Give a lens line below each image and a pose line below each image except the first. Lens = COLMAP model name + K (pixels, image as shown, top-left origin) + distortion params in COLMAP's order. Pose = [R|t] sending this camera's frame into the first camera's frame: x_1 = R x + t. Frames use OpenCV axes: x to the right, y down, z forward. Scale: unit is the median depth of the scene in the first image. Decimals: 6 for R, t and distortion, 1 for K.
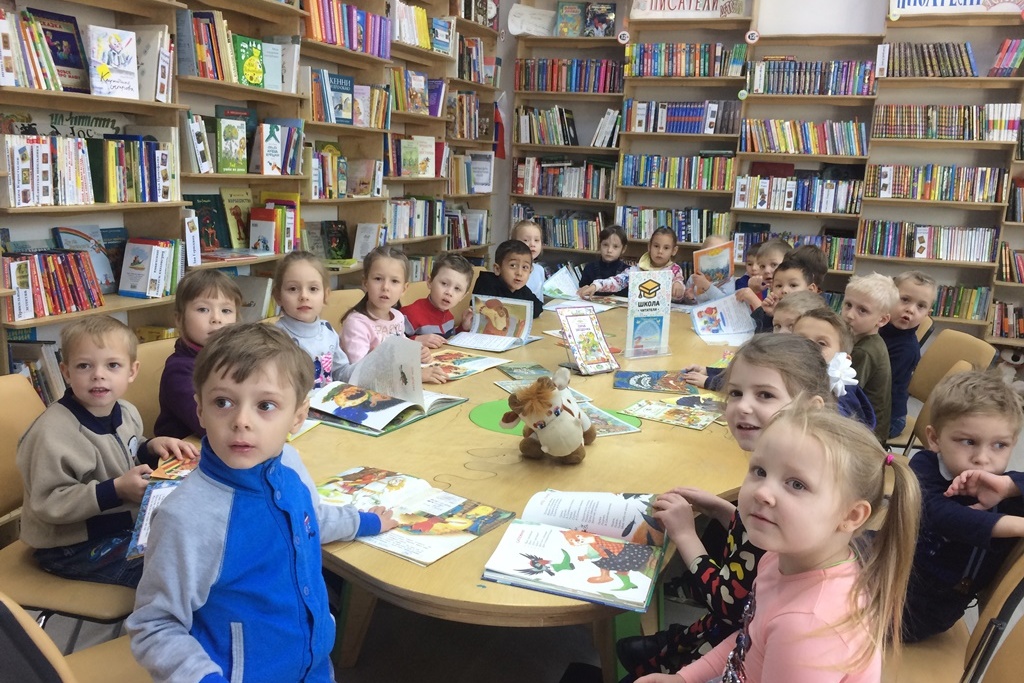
lens RADIAL K [[873.7, 0, 512.0], [0, 873.7, 341.5], [0, 0, 1]] dist [0.075257, -0.110727]
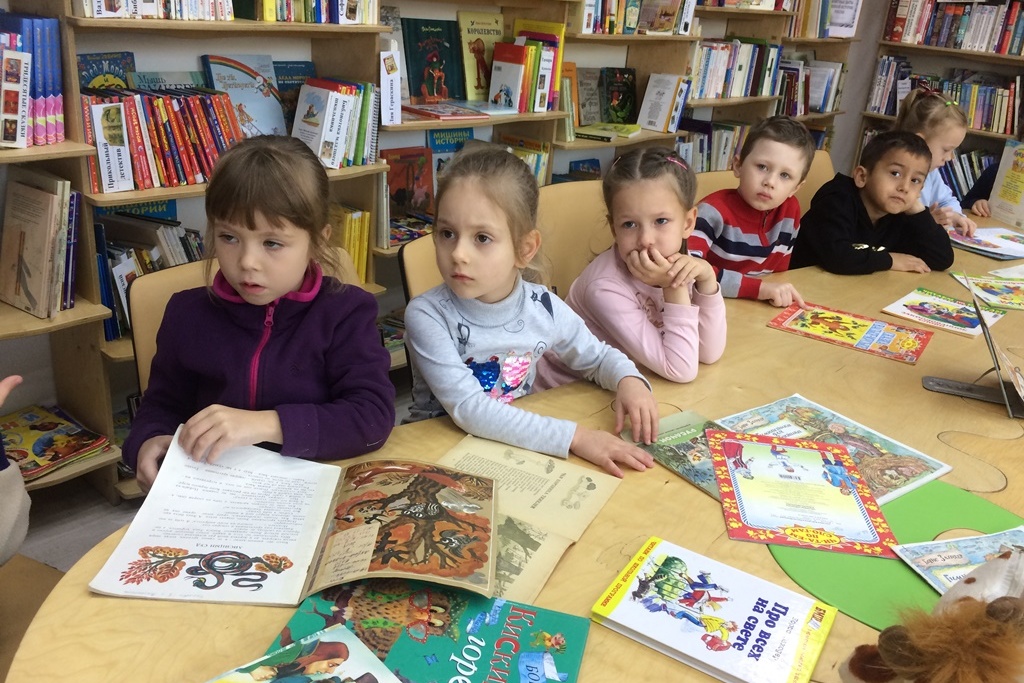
lens RADIAL K [[873.7, 0, 512.0], [0, 873.7, 341.5], [0, 0, 1]] dist [0.075257, -0.110727]
pose [[0.934728, 0.157329, -0.318641, -0.021832], [-0.103348, 0.978252, 0.179842, -0.044486], [0.340005, -0.135172, 0.930658, 0.307394]]
